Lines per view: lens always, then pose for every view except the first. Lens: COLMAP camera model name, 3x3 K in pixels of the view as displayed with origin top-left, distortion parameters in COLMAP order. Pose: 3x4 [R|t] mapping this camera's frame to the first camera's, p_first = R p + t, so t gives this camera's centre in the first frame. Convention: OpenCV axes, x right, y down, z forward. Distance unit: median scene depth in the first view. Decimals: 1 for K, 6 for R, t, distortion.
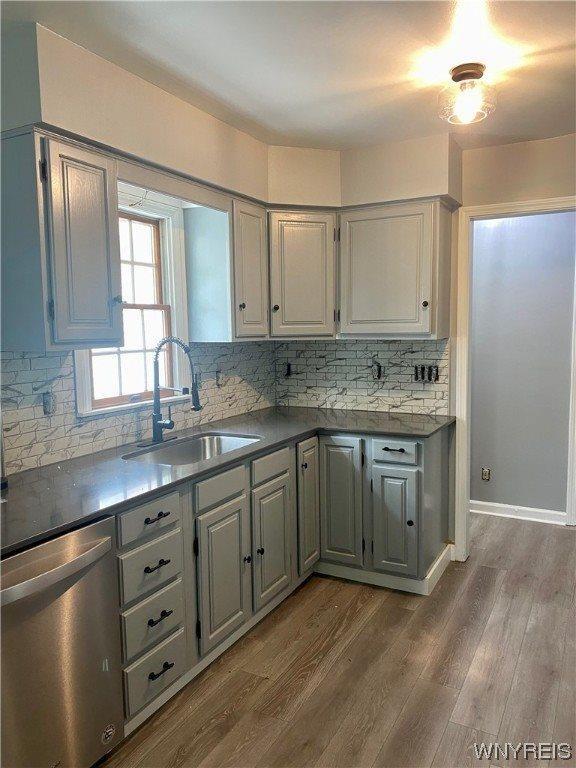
lens RADIAL K [[597.2, 0, 283.4], [0, 597.2, 384.9], [0, 0, 1]] dist [0.010647, -0.002971]
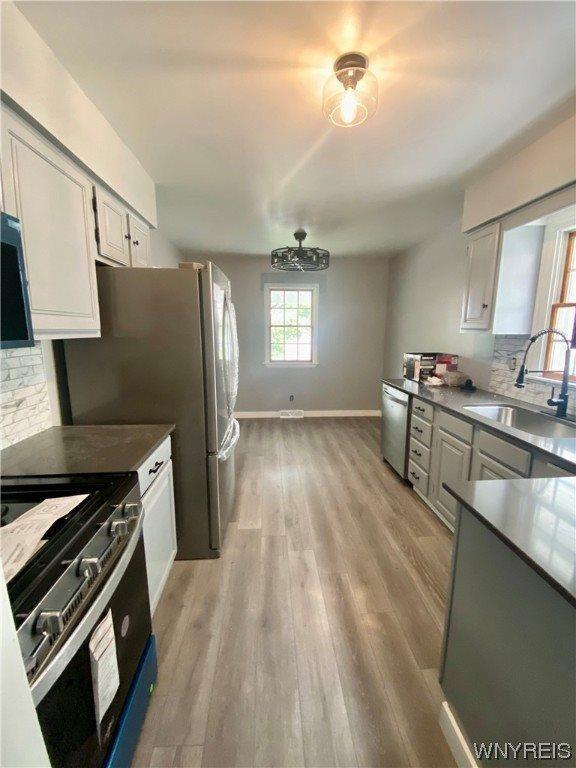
lens RADIAL K [[305.9, 0, 286.8], [0, 305.9, 379.1], [0, 0, 1]] dist [-0.002321, -0.000369]
pose [[-0.850280, 0.098868, -0.516961, 0.668507], [-0.042118, 0.966268, 0.254072, -0.130695], [0.524642, 0.237806, -0.817435, 1.389584]]
